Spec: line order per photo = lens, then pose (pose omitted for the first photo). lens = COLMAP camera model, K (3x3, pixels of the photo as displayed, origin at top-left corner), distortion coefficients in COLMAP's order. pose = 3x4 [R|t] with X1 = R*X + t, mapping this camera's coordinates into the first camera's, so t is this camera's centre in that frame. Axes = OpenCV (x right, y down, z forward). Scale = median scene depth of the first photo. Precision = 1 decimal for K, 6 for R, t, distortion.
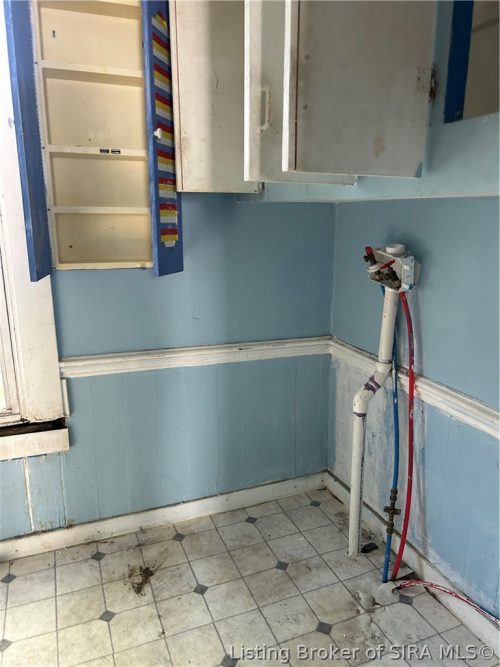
lens RADIAL K [[504.1, 0, 251.2], [0, 504.1, 335.1], [0, 0, 1]] dist [0.062247, -0.003873]
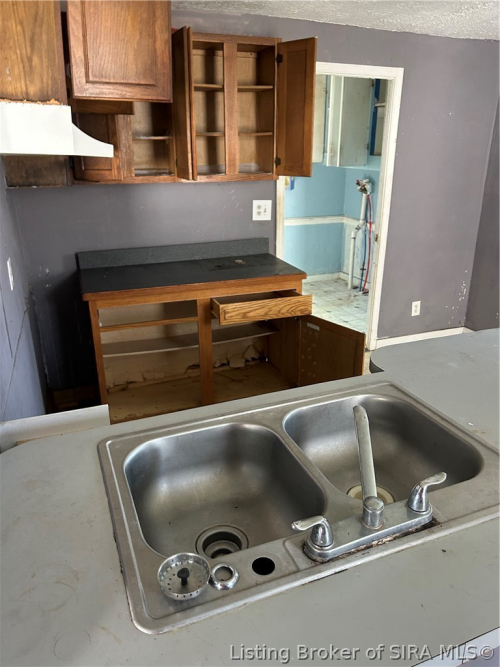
lens RADIAL K [[504.1, 0, 249.9], [0, 504.1, 328.4], [0, 0, 1]] dist [0.062247, -0.003873]
pose [[0.999958, 0.000303, -0.009116, -0.372739], [0.000733, 0.993545, 0.113434, 0.350370], [0.009092, -0.113436, 0.993504, -2.057871]]
